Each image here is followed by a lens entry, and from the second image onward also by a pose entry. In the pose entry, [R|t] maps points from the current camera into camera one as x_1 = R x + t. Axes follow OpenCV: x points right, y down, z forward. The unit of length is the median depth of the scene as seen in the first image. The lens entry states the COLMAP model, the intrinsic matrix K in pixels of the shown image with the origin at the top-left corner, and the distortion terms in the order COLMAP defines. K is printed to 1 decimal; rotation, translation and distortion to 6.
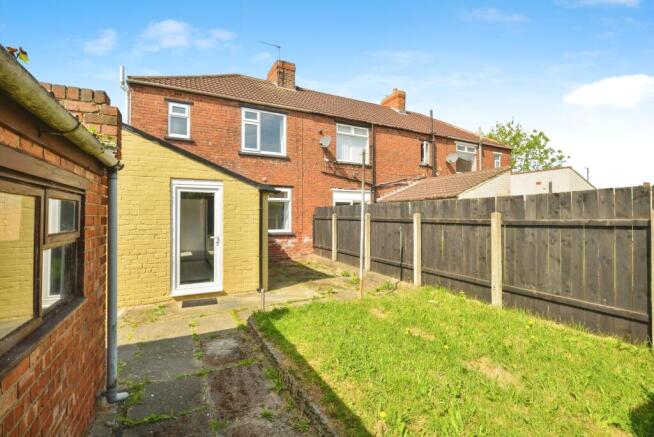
lens RADIAL K [[288.0, 0, 327.0], [0, 288.0, 218.5], [0, 0, 1]] dist [-0.000435, -0.024339]
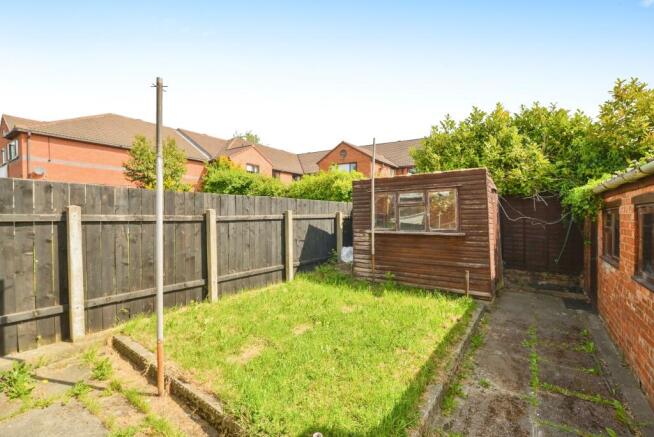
lens RADIAL K [[288.0, 0, 327.0], [0, 288.0, 218.5], [0, 0, 1]] dist [-0.000435, -0.024339]
pose [[-0.452600, -0.016778, 0.891556, -0.746477], [-0.003158, 0.999847, 0.017213, -0.008565], [-0.891708, 0.004975, -0.452583, 1.656050]]
